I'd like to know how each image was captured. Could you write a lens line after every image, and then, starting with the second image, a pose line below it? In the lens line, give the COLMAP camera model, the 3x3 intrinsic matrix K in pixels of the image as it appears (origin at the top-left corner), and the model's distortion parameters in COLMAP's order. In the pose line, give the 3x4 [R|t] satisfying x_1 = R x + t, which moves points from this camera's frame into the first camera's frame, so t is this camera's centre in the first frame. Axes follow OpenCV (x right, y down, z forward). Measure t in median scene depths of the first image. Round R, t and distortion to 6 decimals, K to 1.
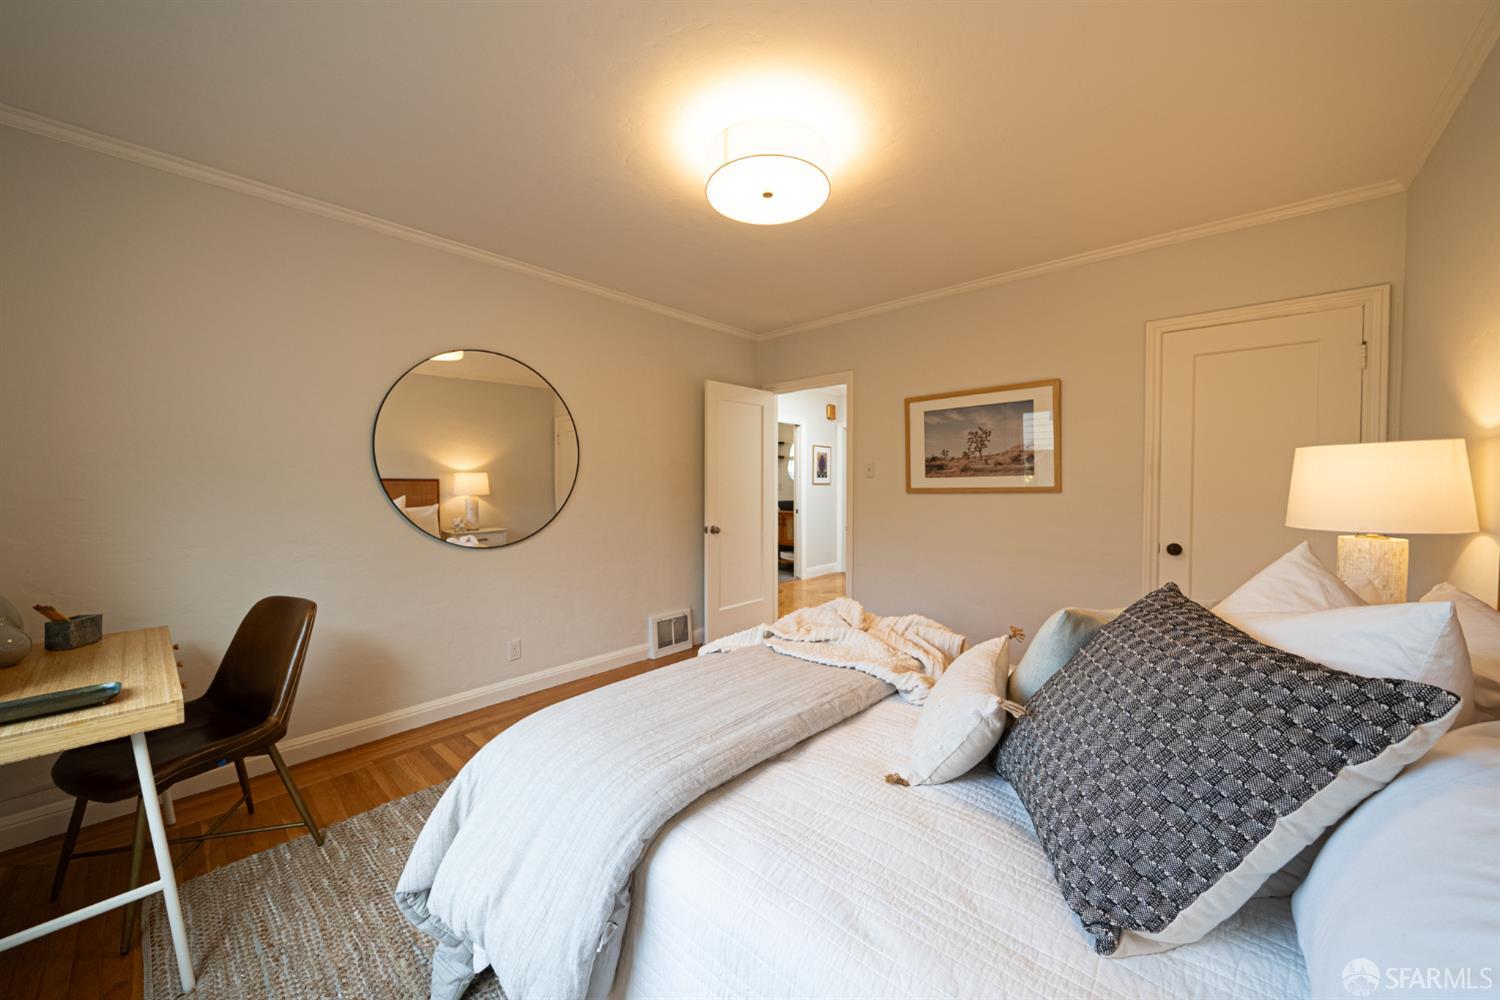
lens RADIAL K [[544.8, 0, 750.0], [0, 544.8, 500.0], [0, 0, 1]] dist [-0.003360, -0.000255]
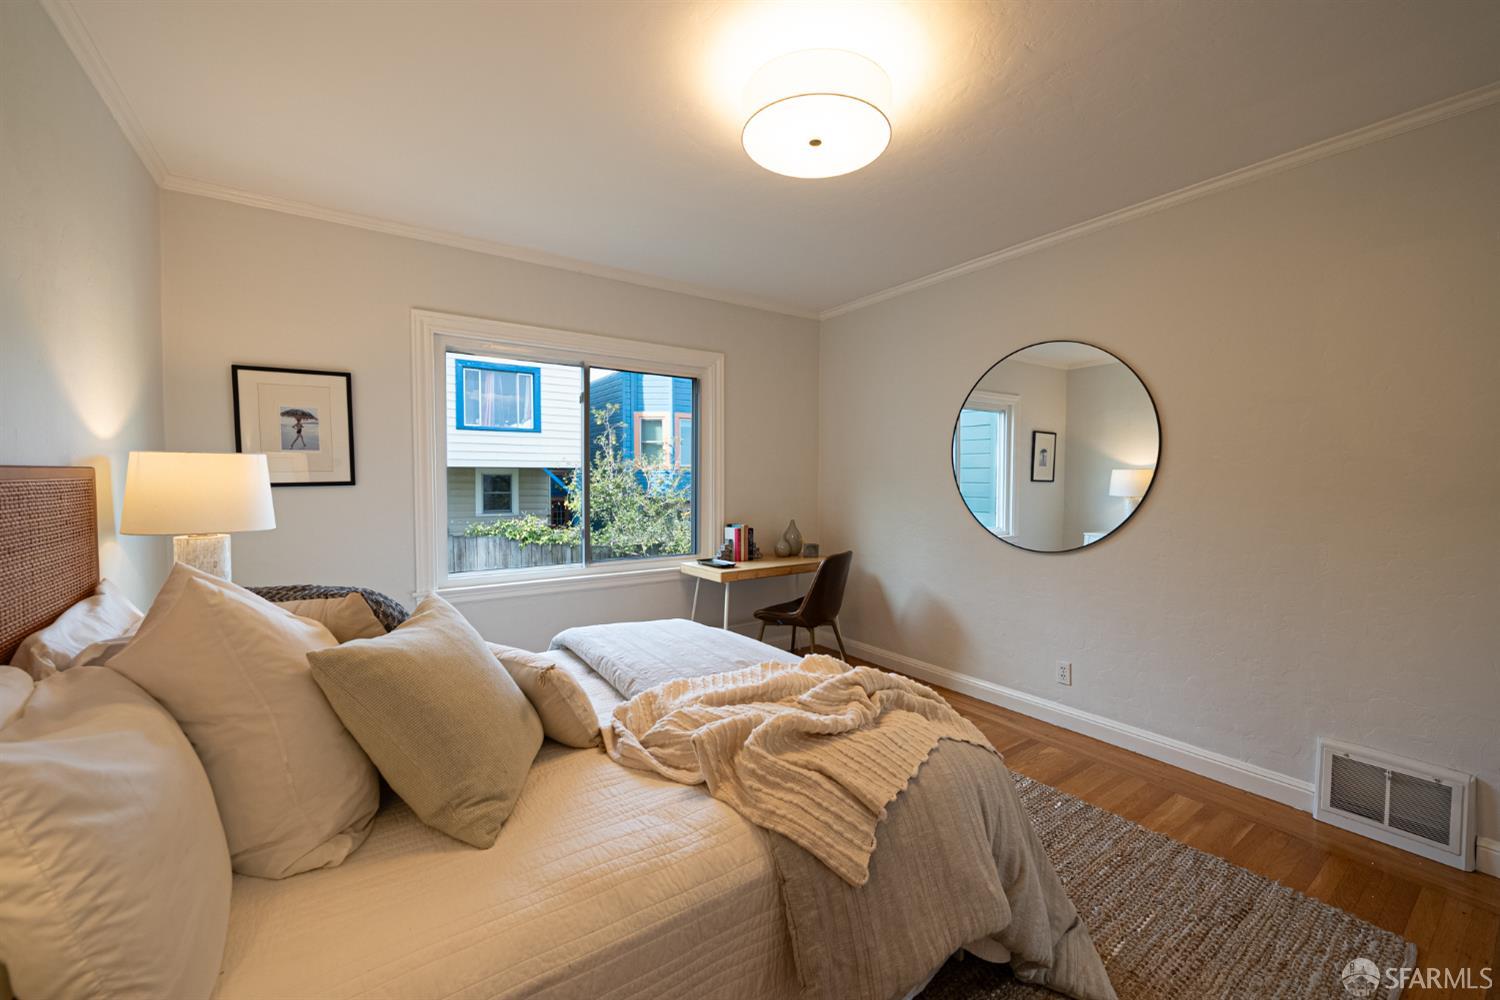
lens RADIAL K [[595.1, 0, 750.0], [0, 595.1, 500.0], [0, 0, 1]] dist [-0.009587, -0.000003]
pose [[-0.232143, 0.035036, -0.972050, 0.651827], [-0.035052, 0.998401, 0.044357, -0.030344], [0.972050, 0.044370, -0.230544, 0.768096]]
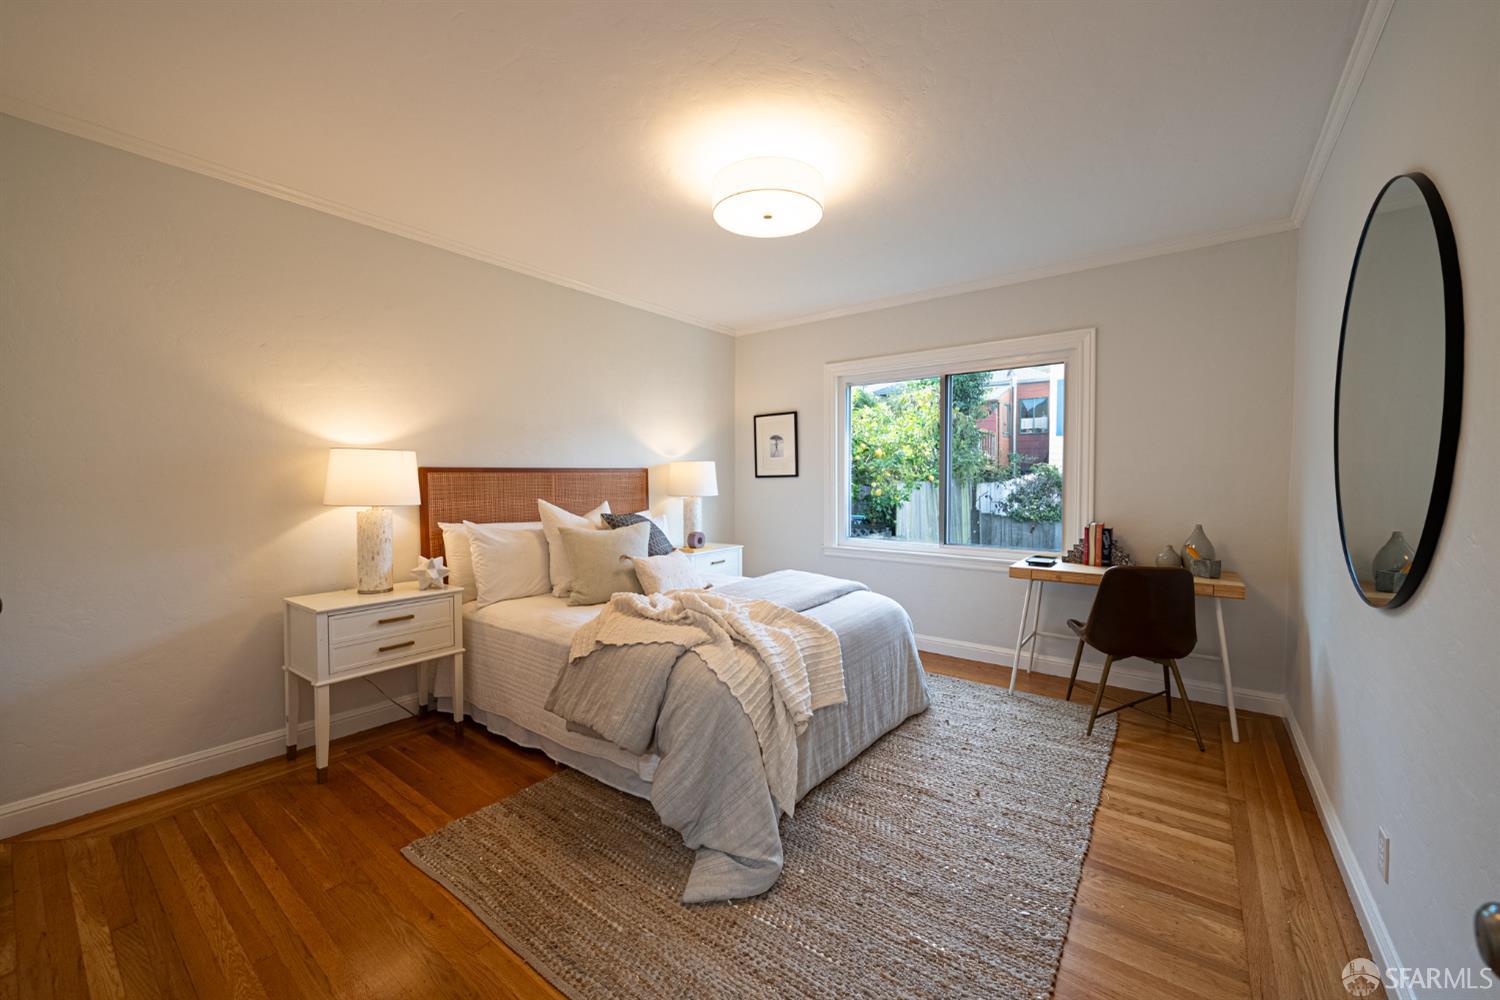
lens RADIAL K [[586.4, 0, 754.3], [0, 586.4, 498.5], [0, 0, 1]] dist [-0.001510, 0.000046]
pose [[-0.997660, 0.005705, -0.068131, 0.098514], [0.000986, 0.997610, 0.069091, -0.041875], [0.068362, 0.068862, -0.995281, 1.515904]]
